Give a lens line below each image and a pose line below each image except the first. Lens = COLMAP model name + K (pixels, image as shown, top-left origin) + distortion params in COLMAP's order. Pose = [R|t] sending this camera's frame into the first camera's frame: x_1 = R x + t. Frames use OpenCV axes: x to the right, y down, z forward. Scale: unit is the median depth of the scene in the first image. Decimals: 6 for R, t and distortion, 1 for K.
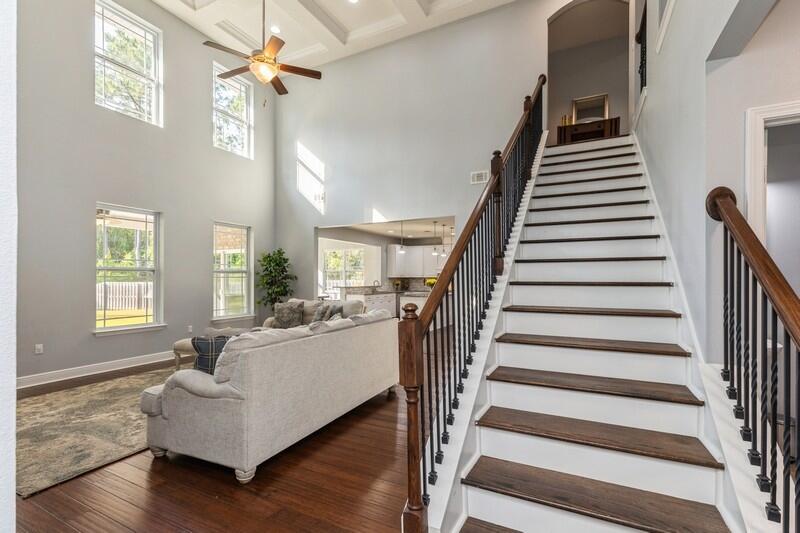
lens RADIAL K [[371.4, 0, 403.3], [0, 371.4, 273.8], [0, 0, 1]] dist [0.002218, 0.002376]
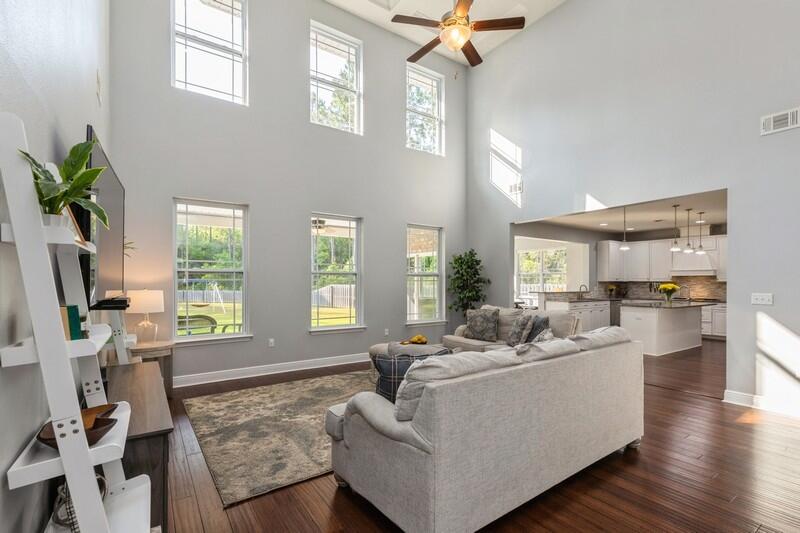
lens RADIAL K [[371.4, 0, 411.3], [0, 371.4, 273.2], [0, 0, 1]] dist [0.002218, 0.002376]
pose [[0.888559, -0.006608, -0.458715, -0.057162], [0.001246, 0.999927, -0.011991, 0.001382], [0.458760, 0.010083, 0.888503, 0.151426]]
